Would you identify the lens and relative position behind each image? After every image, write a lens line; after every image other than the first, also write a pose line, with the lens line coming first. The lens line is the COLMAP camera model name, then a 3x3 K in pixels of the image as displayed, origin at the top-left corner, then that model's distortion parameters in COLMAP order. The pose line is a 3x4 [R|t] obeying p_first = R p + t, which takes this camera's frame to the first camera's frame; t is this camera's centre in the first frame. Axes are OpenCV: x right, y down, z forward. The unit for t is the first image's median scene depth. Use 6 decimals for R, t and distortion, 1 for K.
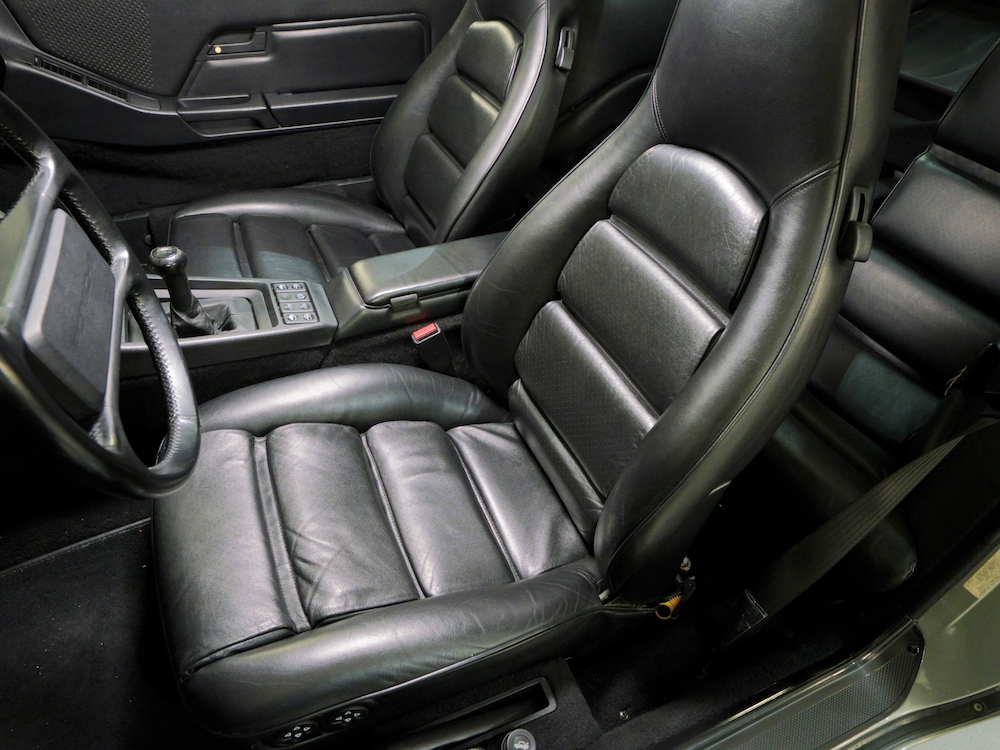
lens RADIAL K [[646.4, 0, 495.2], [0, 646.4, 378.8], [0, 0, 1]] dist [-0.028008, -0.000290]
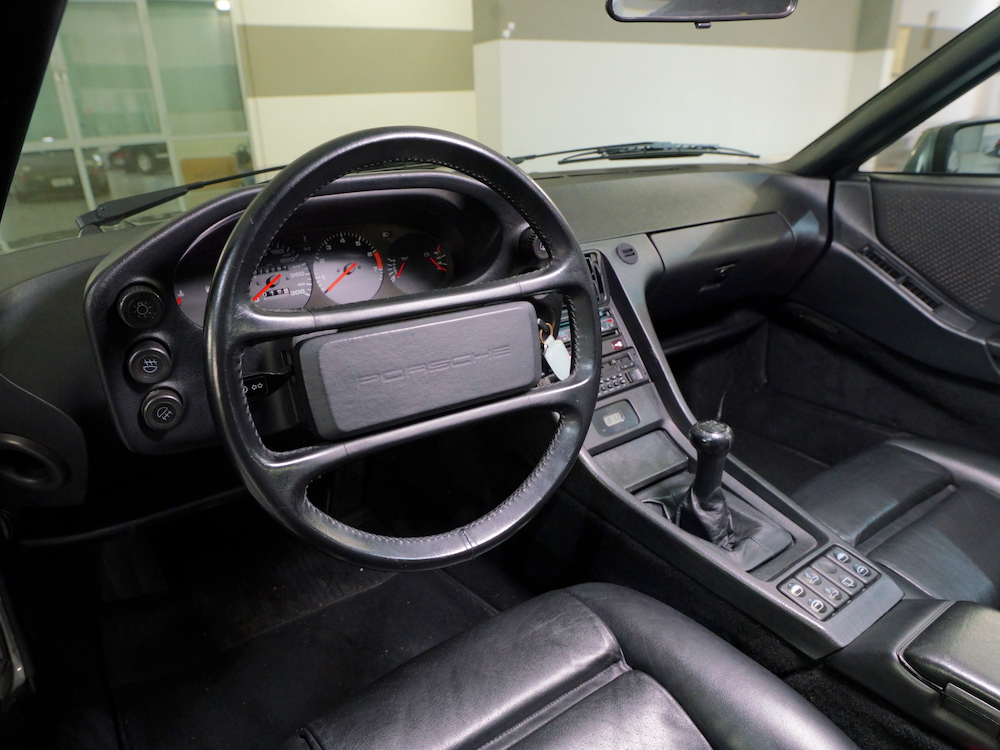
lens RADIAL K [[649.6, 0, 457.6], [0, 649.6, 377.8], [0, 0, 1]] dist [-0.025625, -0.004981]
pose [[0.167660, 0.323221, -0.931353, 0.201091], [-0.607517, 0.777901, 0.160602, -0.172460], [0.776410, 0.538886, 0.326786, 0.401979]]
